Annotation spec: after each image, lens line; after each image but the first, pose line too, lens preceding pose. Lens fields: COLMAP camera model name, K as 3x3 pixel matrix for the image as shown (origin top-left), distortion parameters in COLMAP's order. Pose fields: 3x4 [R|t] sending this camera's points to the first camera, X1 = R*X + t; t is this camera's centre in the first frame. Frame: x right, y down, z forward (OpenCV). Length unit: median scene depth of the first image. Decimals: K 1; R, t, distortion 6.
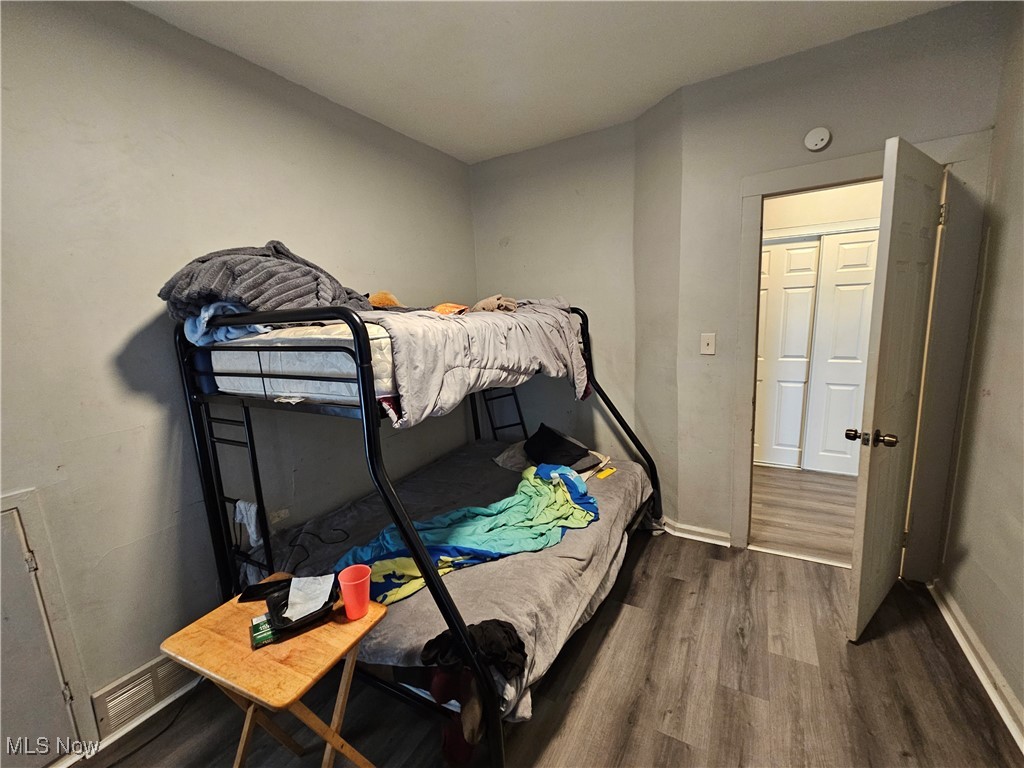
lens RADIAL K [[420.0, 0, 513.5], [0, 420.0, 384.6], [0, 0, 1]] dist [0.002365, -0.000927]
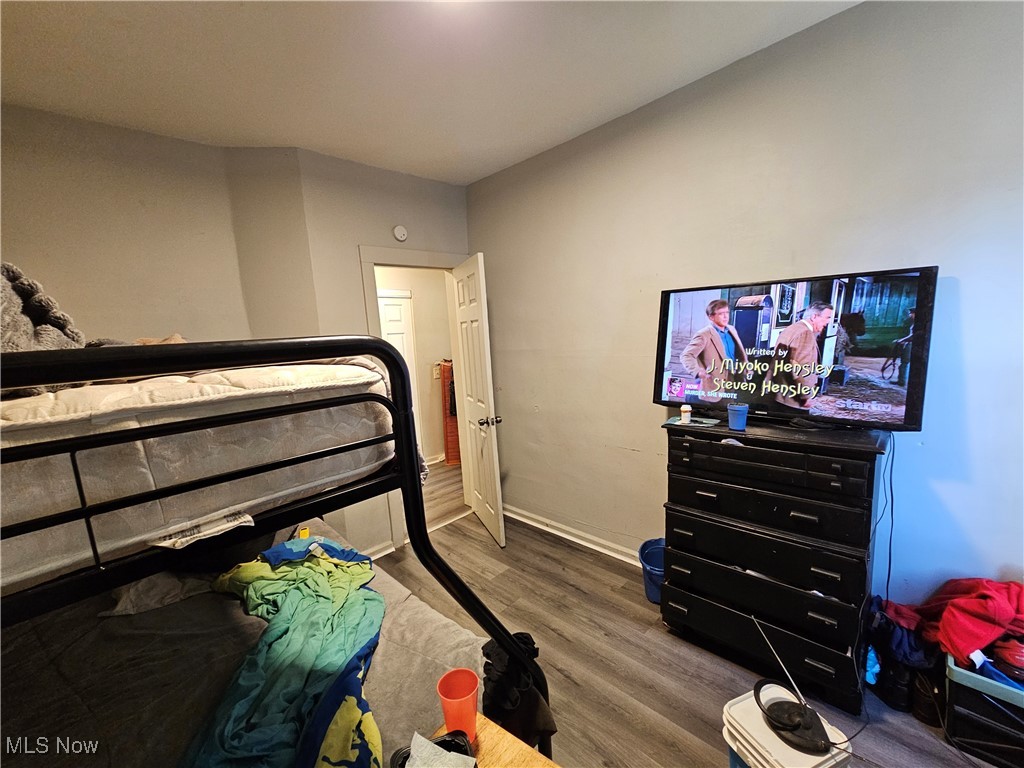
lens RADIAL K [[420.0, 0, 514.6], [0, 420.0, 386.5], [0, 0, 1]] dist [0.002365, -0.000927]
pose [[0.252165, -0.093262, 0.963180, -0.814853], [0.208020, 0.977299, 0.040169, -0.064529], [-0.945061, 0.190232, 0.265841, 0.476595]]
